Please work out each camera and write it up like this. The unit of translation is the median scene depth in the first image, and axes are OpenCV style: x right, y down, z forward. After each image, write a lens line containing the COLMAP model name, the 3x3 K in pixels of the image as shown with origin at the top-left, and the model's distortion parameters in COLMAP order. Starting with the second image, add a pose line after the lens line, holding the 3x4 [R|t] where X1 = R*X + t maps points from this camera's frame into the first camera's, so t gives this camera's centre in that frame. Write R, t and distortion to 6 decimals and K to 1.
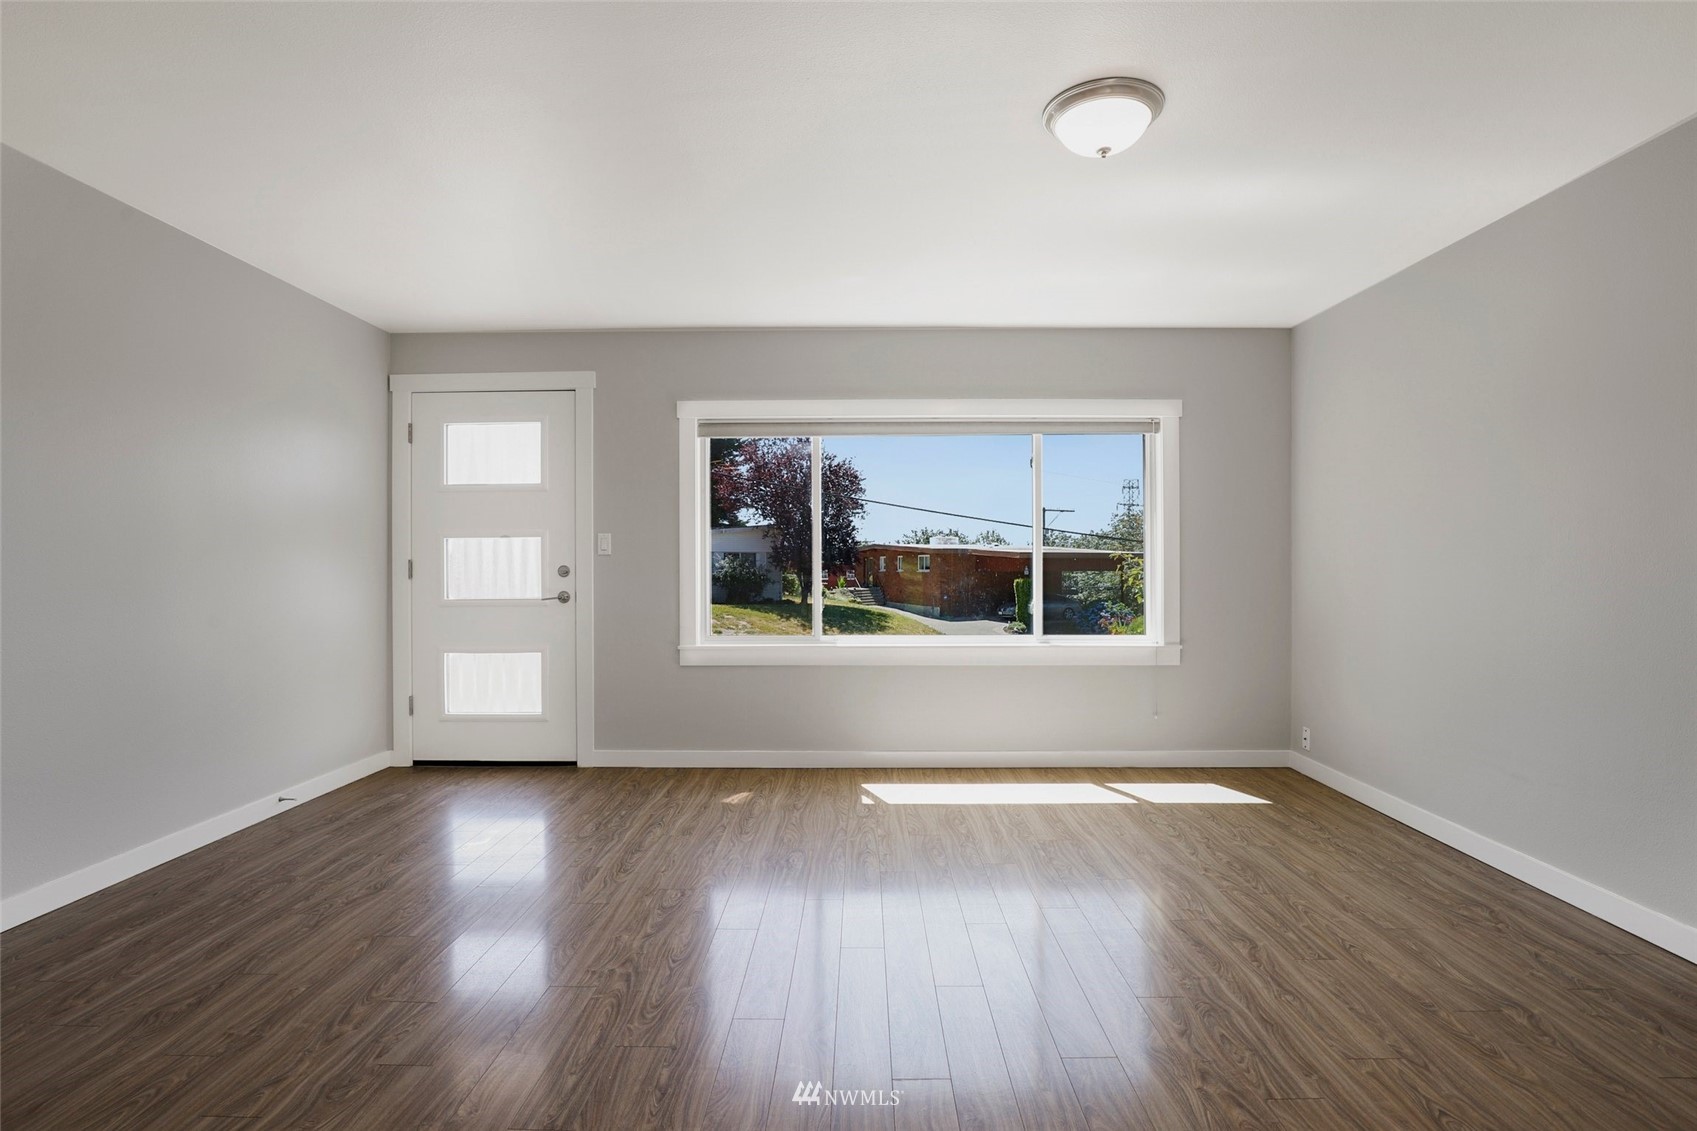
lens RADIAL K [[821.0, 0, 852.8], [0, 821.0, 564.9], [0, 0, 1]] dist [-0.031533, -0.000194]
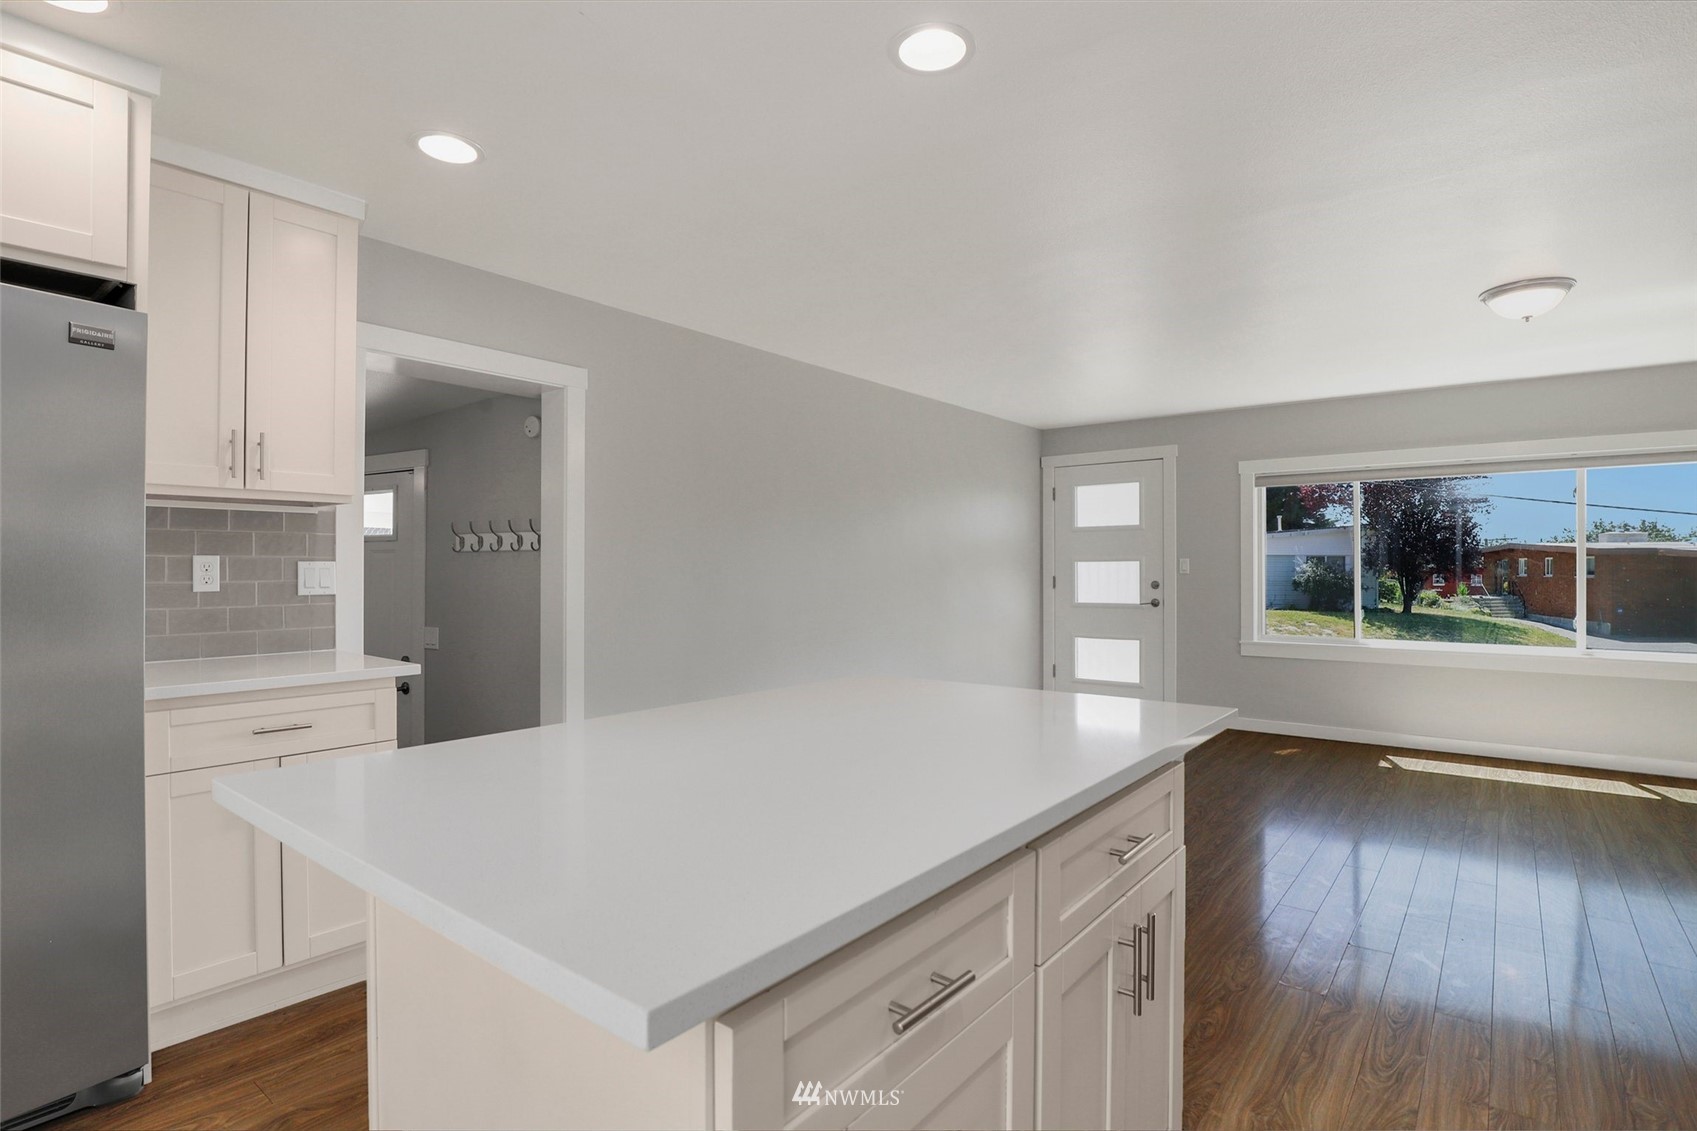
lens RADIAL K [[821.0, 0, 852.8], [0, 821.0, 564.9], [0, 0, 1]] dist [-0.031533, -0.000194]
pose [[0.783610, 0.000356, -0.621253, 0.034749], [-0.001207, 0.999999, -0.000950, -0.007220], [0.621251, 0.001494, 0.783610, -0.129109]]
